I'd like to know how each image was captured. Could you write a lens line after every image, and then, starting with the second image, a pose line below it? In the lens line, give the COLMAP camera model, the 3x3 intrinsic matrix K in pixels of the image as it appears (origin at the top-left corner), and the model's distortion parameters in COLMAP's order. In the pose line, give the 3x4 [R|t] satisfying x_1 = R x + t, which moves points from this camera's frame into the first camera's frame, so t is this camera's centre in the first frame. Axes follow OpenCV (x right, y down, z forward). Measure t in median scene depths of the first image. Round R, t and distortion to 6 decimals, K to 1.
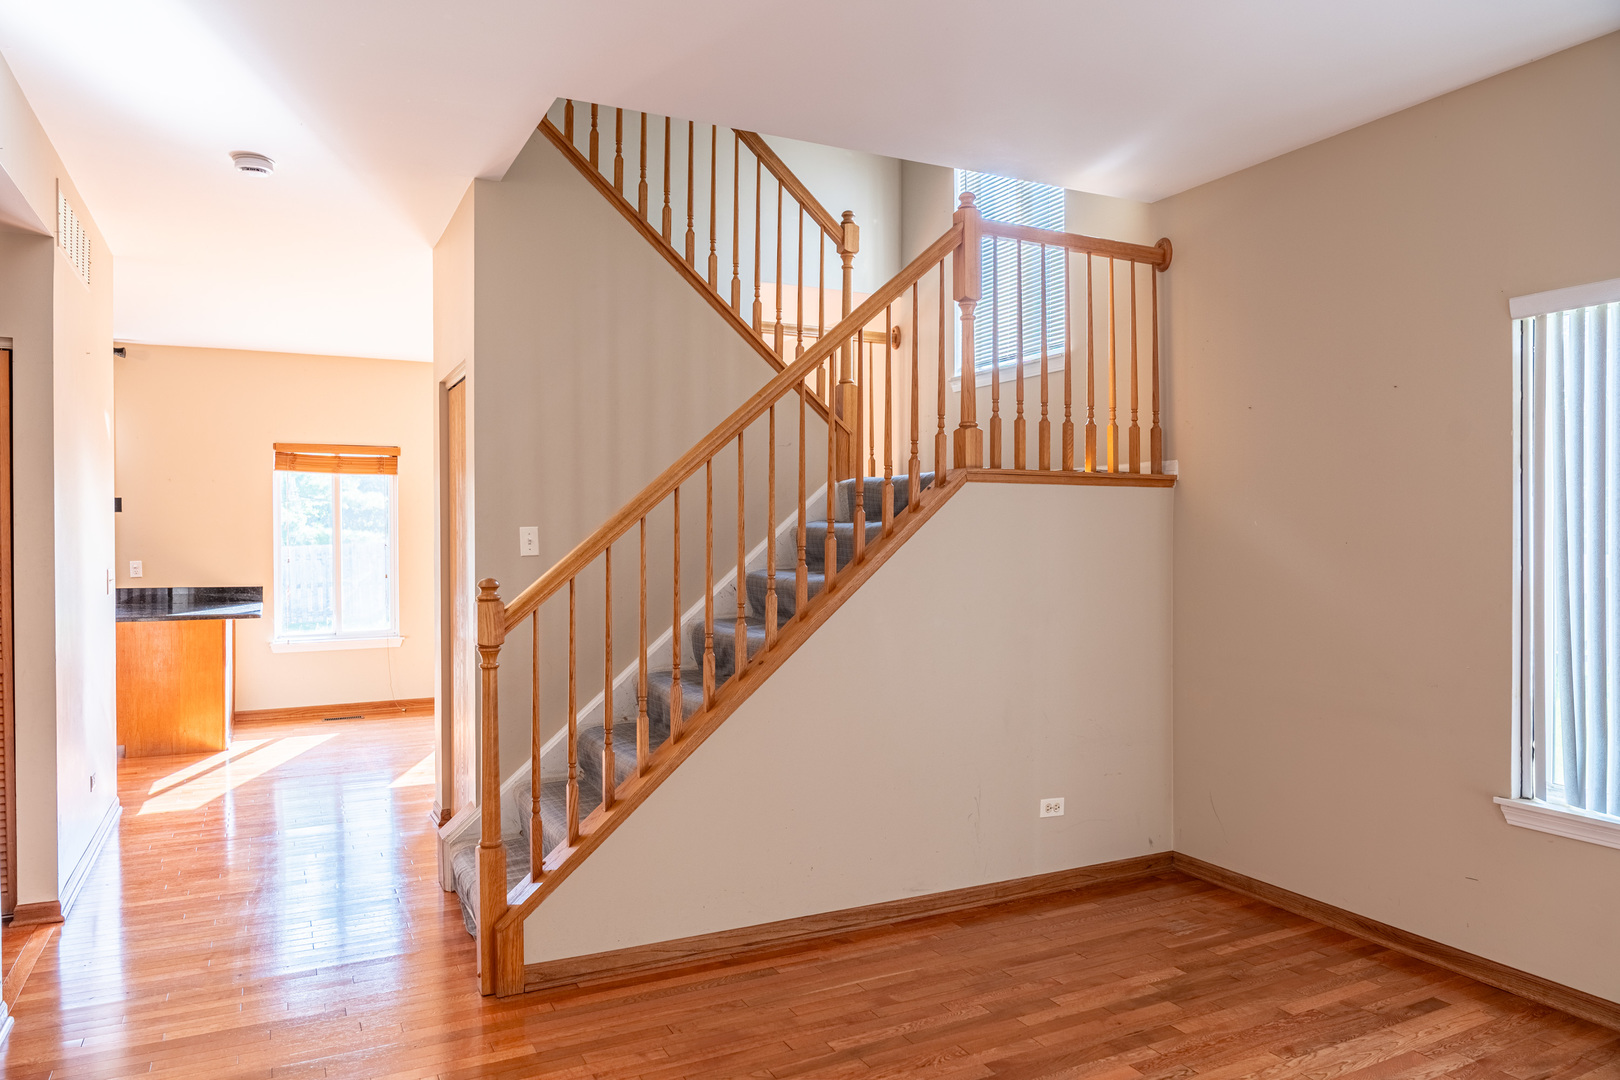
lens RADIAL K [[1088.1, 0, 811.2], [0, 1088.1, 546.3], [0, 0, 1]] dist [-0.004518, -0.001615]
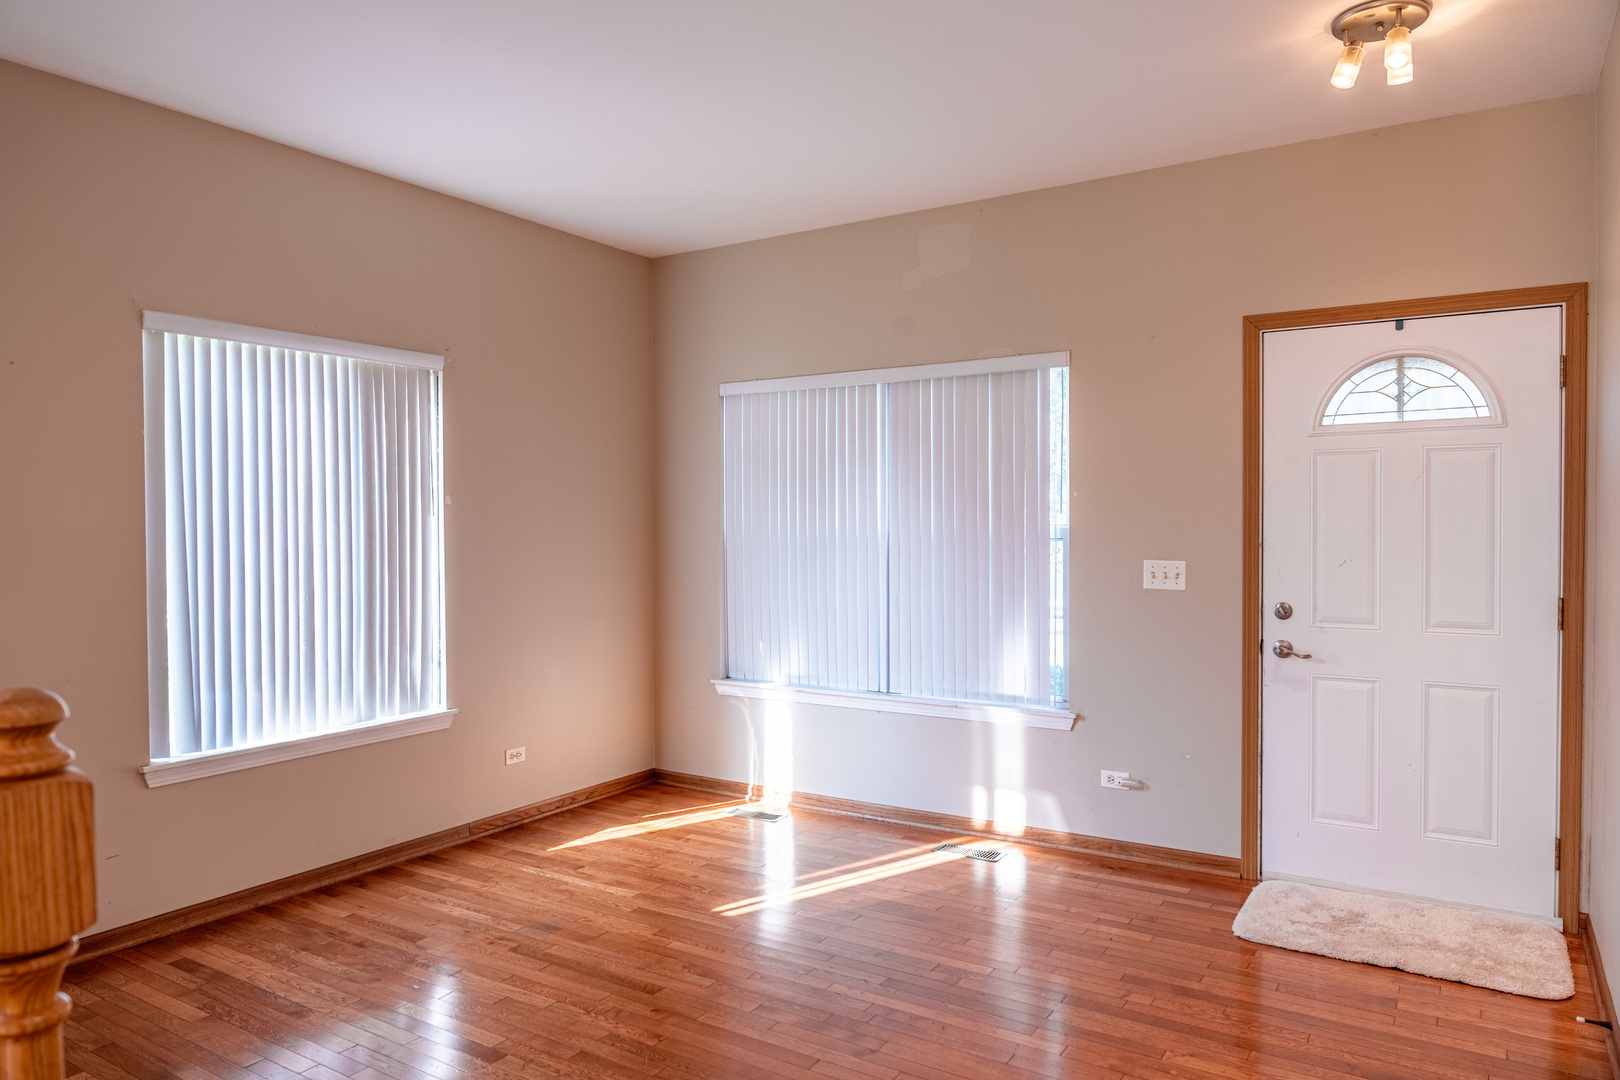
lens RADIAL K [[1088.1, 0, 806.9], [0, 1088.1, 533.5], [0, 0, 1]] dist [-0.004518, -0.001615]
pose [[-0.511346, -0.011933, 0.859292, -0.656590], [0.015045, 0.999626, 0.022835, -0.017747], [-0.859243, 0.024605, -0.510975, 1.010236]]
